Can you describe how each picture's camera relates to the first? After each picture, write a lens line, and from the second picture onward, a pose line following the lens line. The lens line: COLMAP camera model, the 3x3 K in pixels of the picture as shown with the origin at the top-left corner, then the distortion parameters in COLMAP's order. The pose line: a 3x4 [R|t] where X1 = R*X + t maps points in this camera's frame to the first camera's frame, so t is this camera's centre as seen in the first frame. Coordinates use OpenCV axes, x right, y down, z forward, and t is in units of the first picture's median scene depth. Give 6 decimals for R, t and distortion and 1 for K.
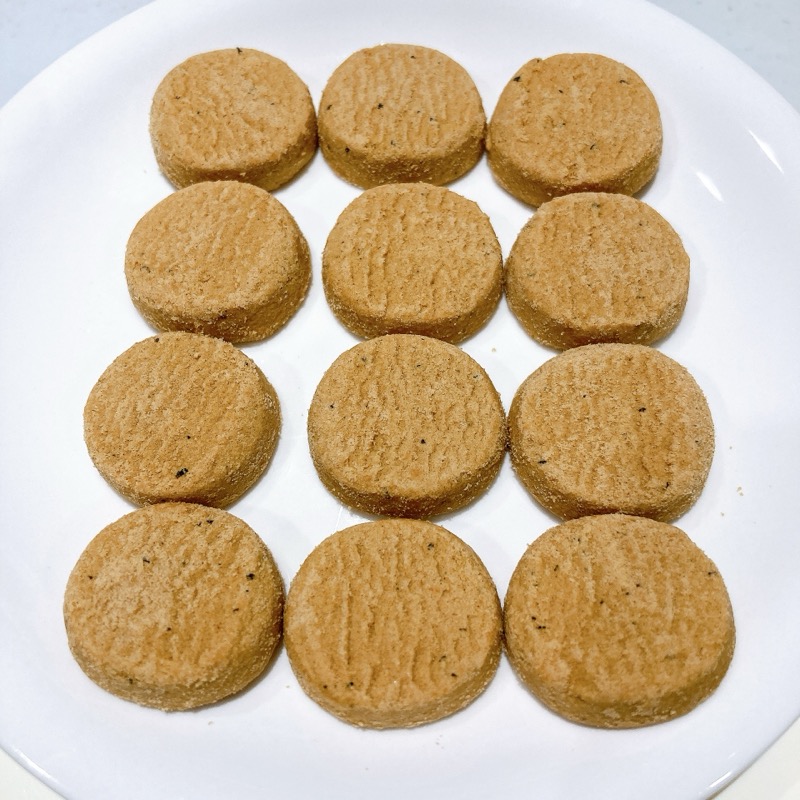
lens RADIAL K [[5783.5, 0, 407.0], [0, 5783.5, 394.7], [0, 0, 1]] dist [3.411419, 0.000000]
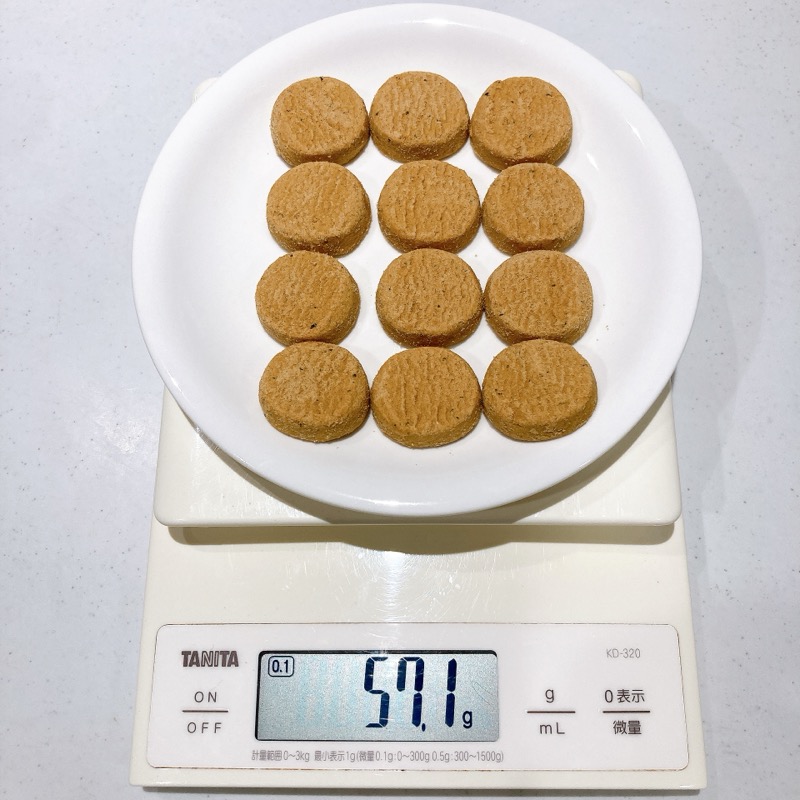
lens RADIAL K [[5783.5, 0, 394.6], [0, 5783.5, 408.5], [0, 0, 1]] dist [3.411419, 0.000000]
pose [[0.999561, -0.029405, -0.003741, -0.005433], [0.029479, 0.999338, 0.021316, 0.000721], [0.003112, -0.021417, 0.999766, -0.874808]]
